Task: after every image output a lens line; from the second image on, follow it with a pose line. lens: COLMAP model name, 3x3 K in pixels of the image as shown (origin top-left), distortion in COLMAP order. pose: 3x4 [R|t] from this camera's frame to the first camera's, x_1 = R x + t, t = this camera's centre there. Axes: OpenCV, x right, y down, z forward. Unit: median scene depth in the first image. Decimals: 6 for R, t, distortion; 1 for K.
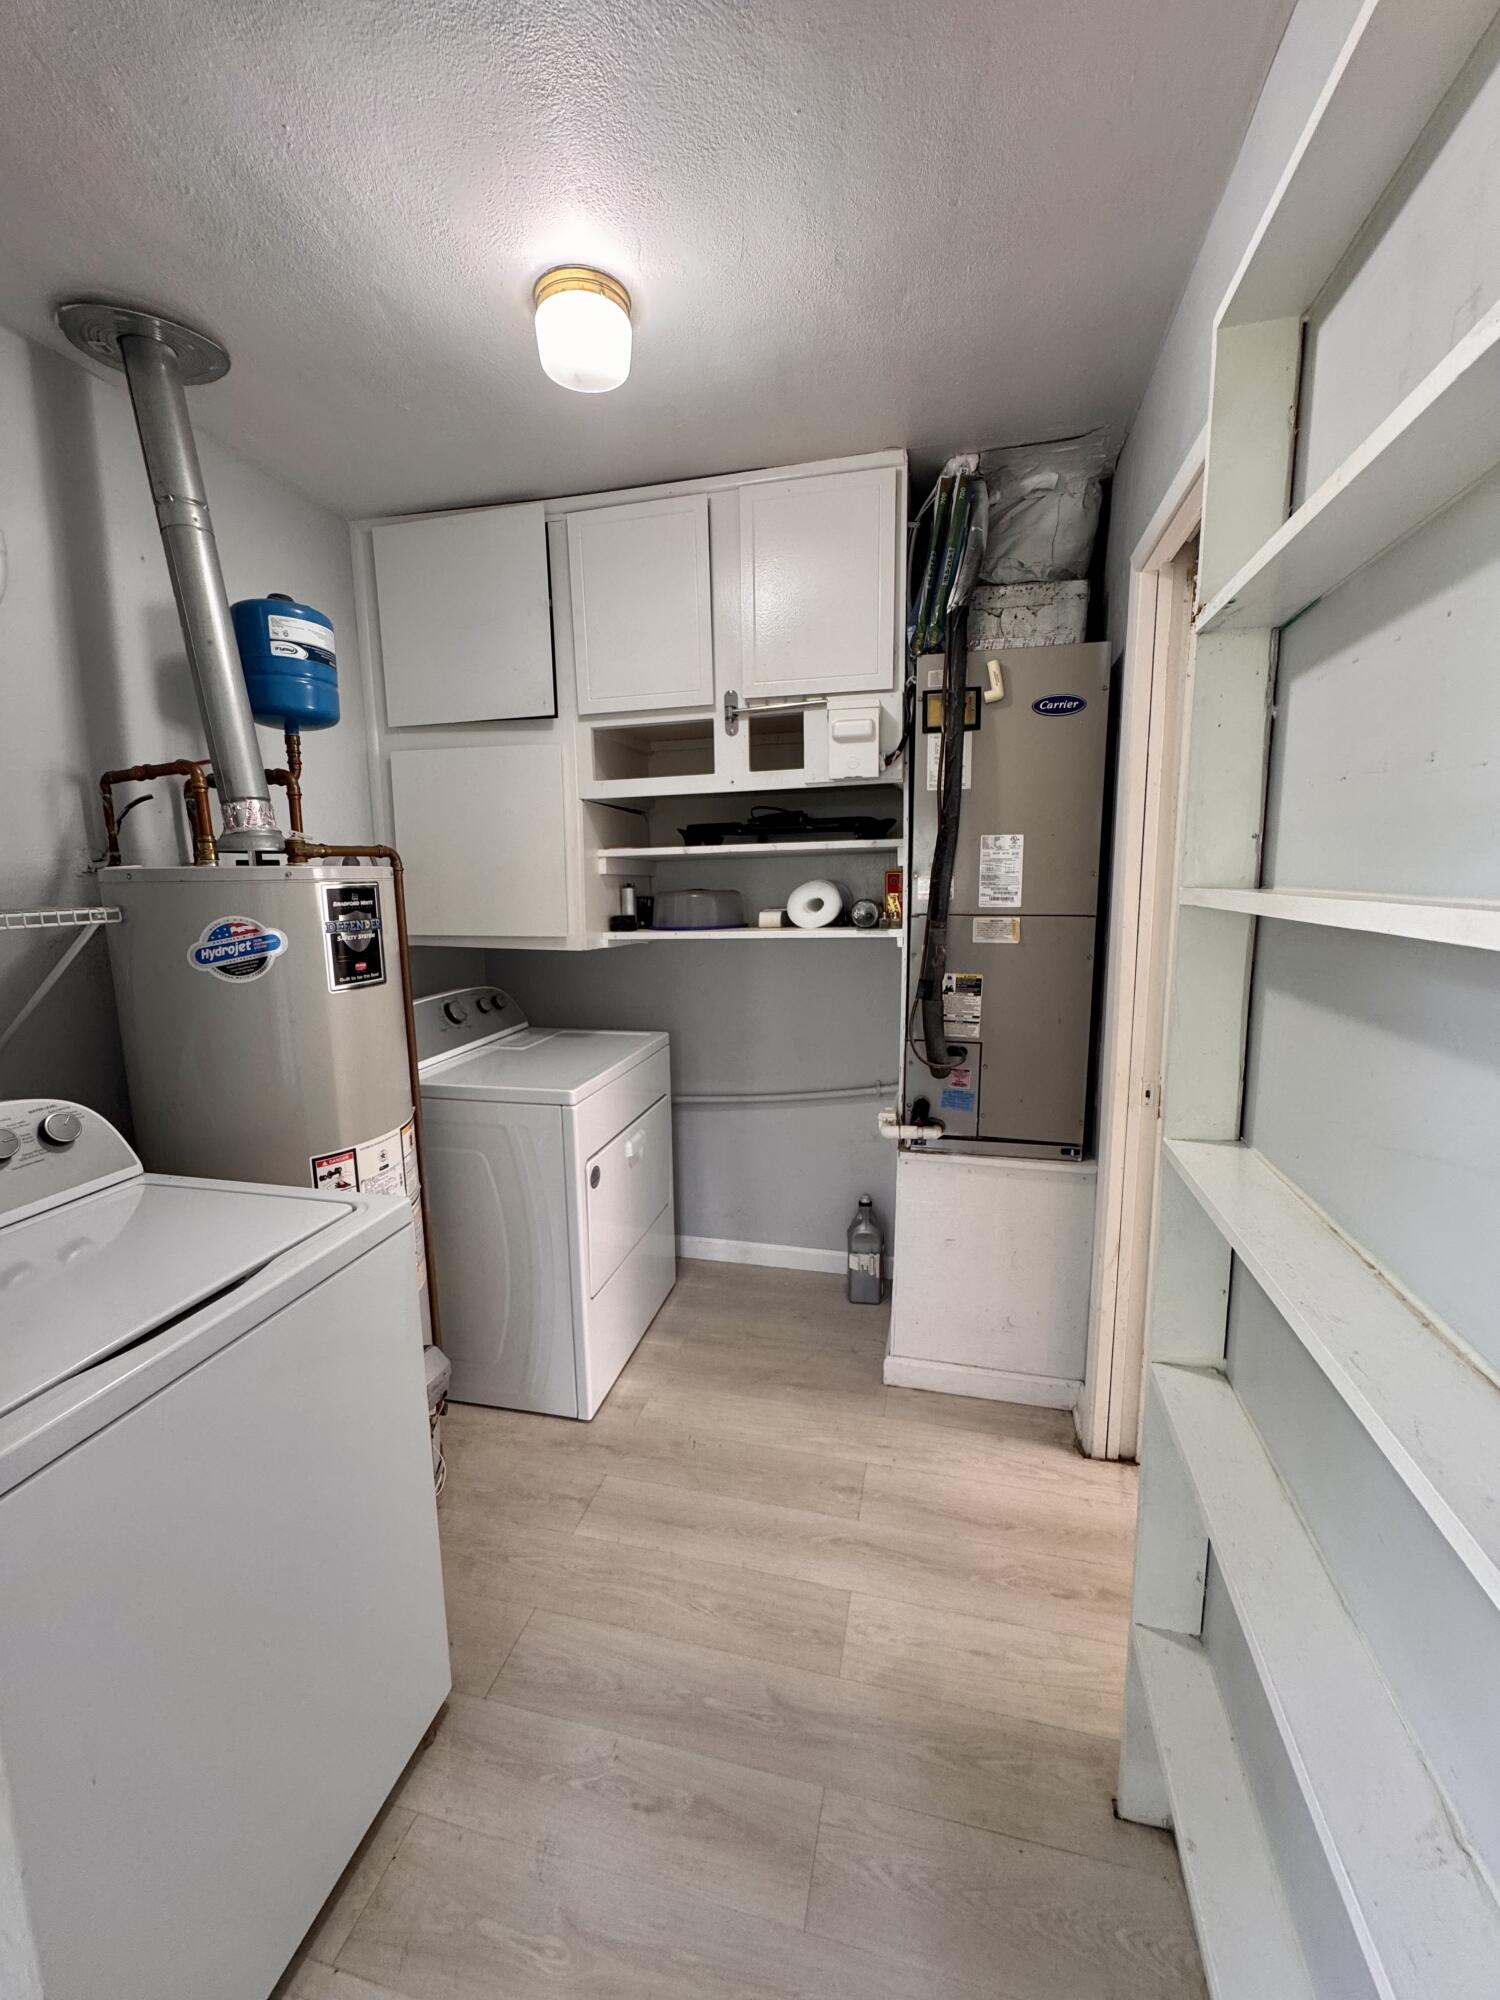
lens RADIAL K [[800.4, 0, 750.0], [0, 800.4, 1000.0], [0, 0, 1]] dist [0.000763, 0.000053]
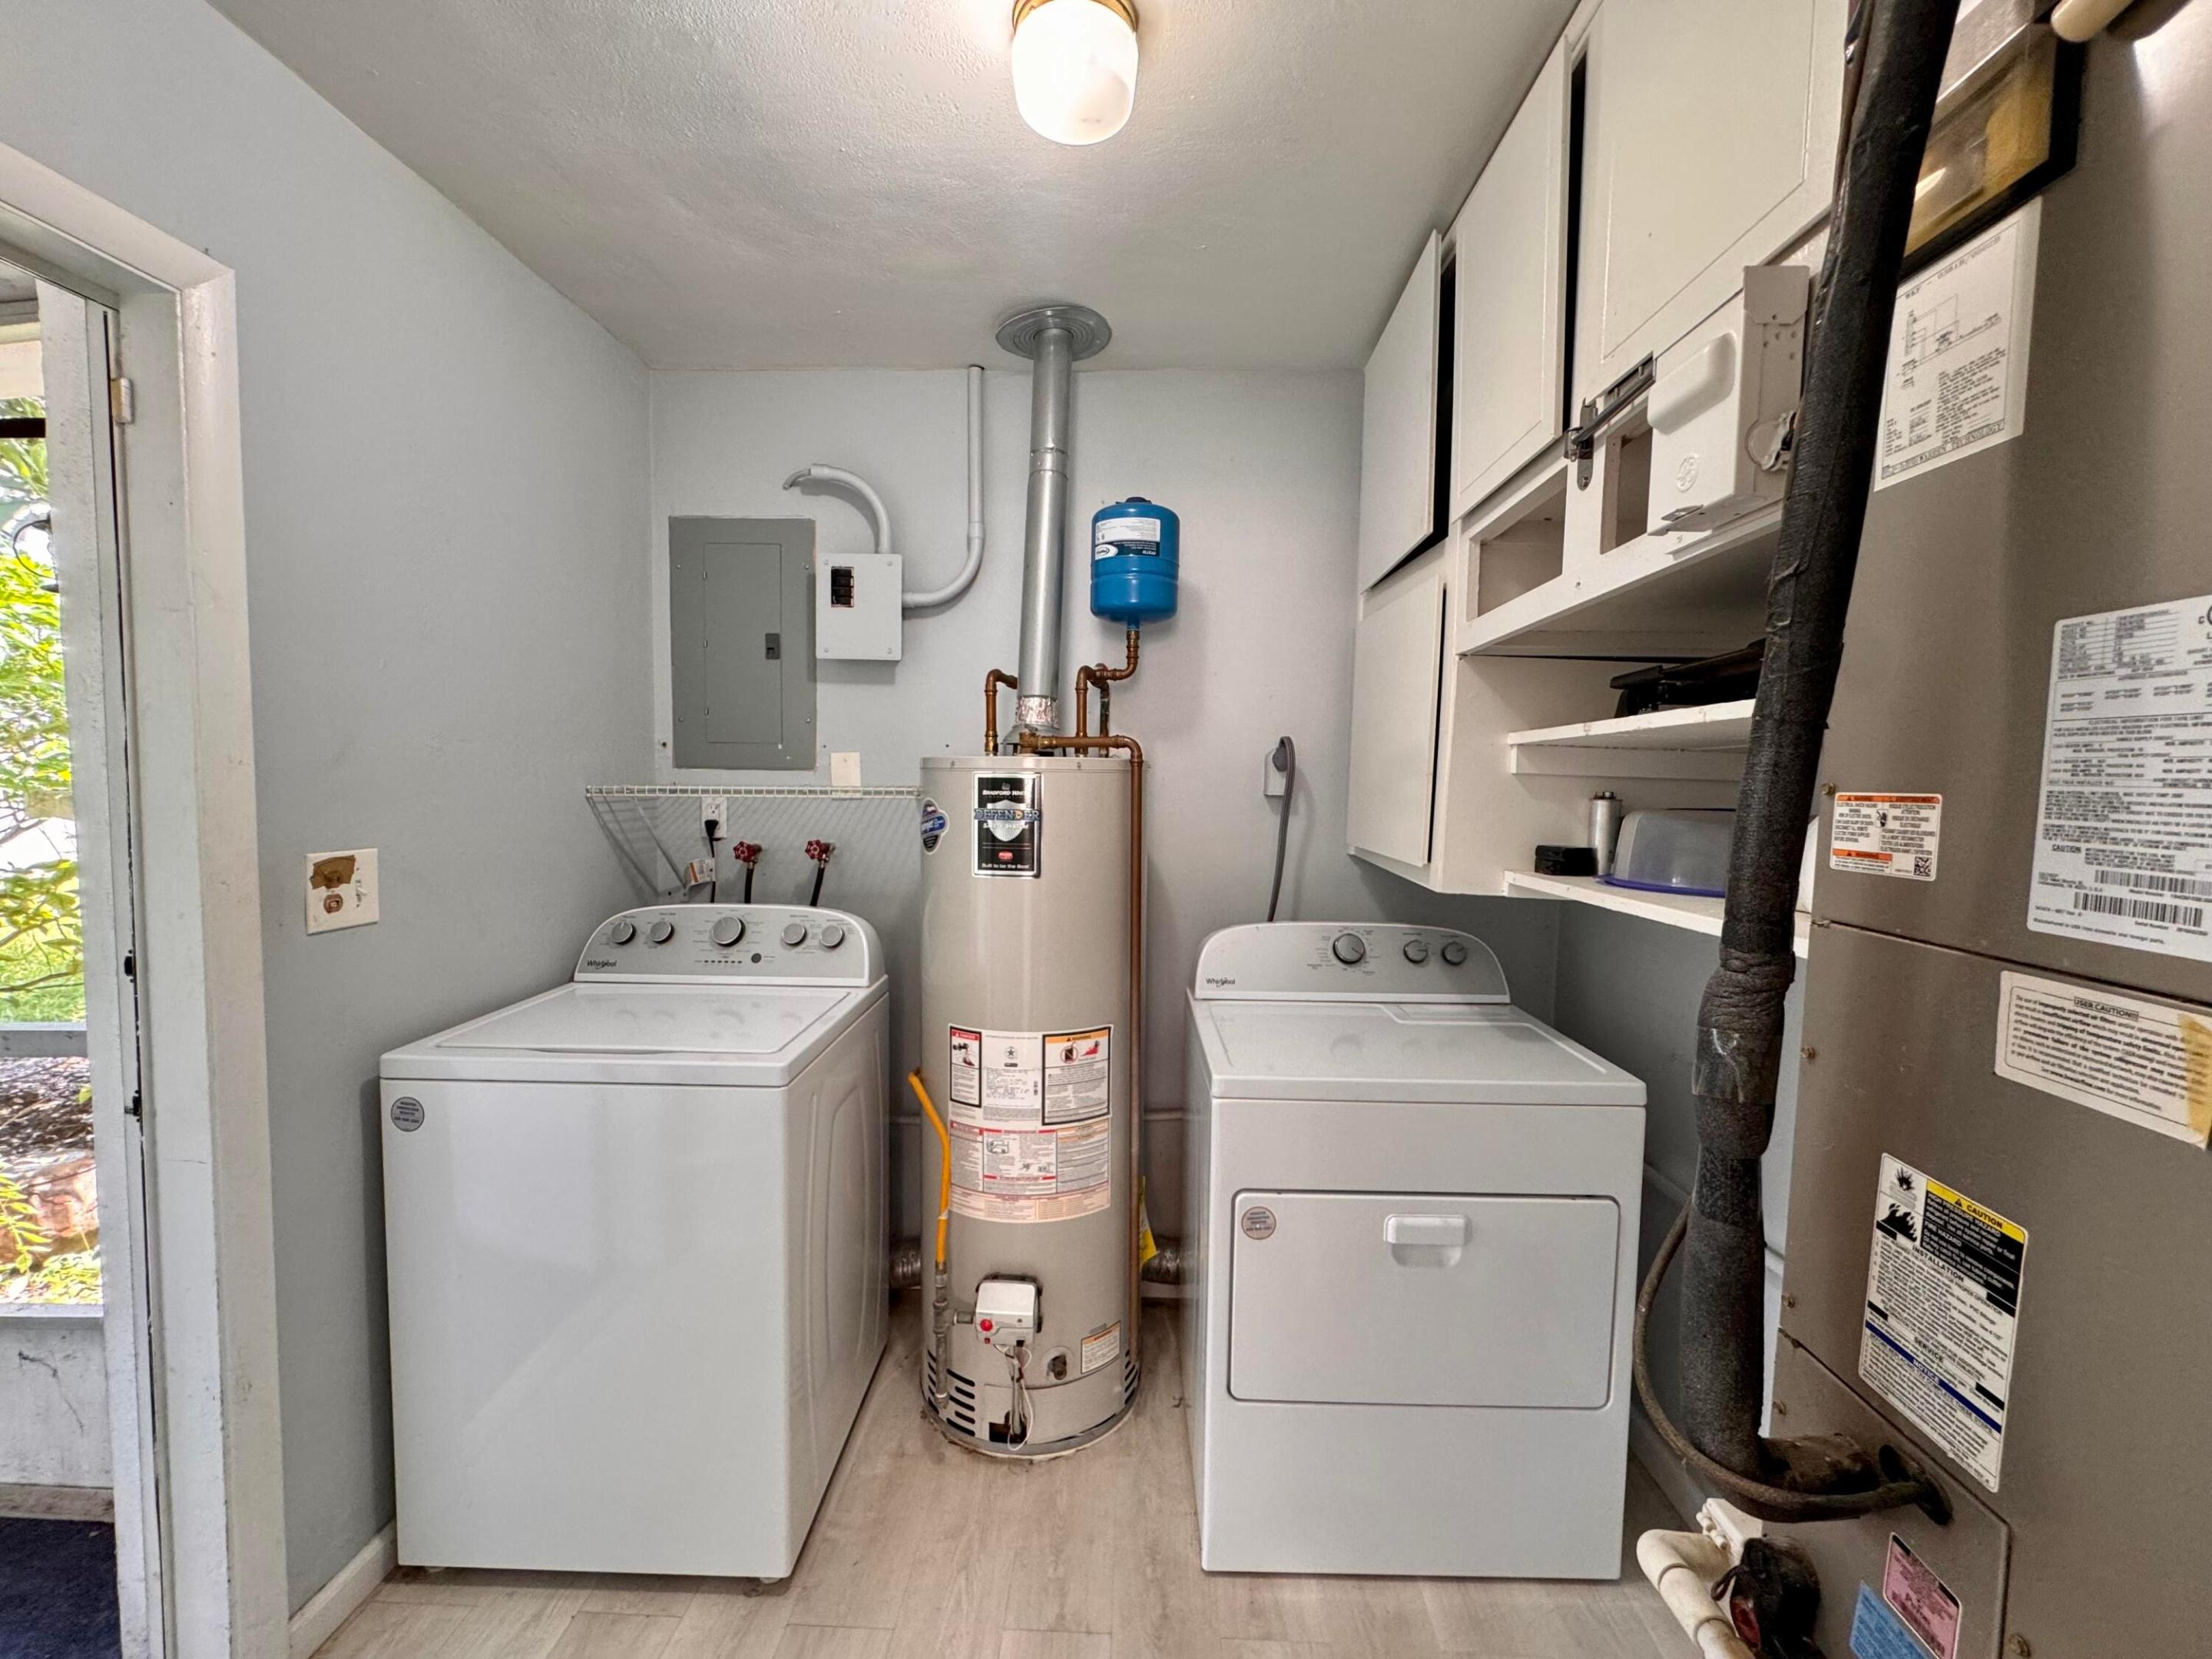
lens RADIAL K [[876.9, 0, 1082.7], [0, 876.9, 829.9], [0, 0, 1]] dist [0.000760, 0.000345]
pose [[0.200788, 0.077976, -0.976526, 0.480822], [-0.170265, 0.984433, 0.043599, -0.110431], [0.964725, 0.157515, 0.210939, 0.686683]]
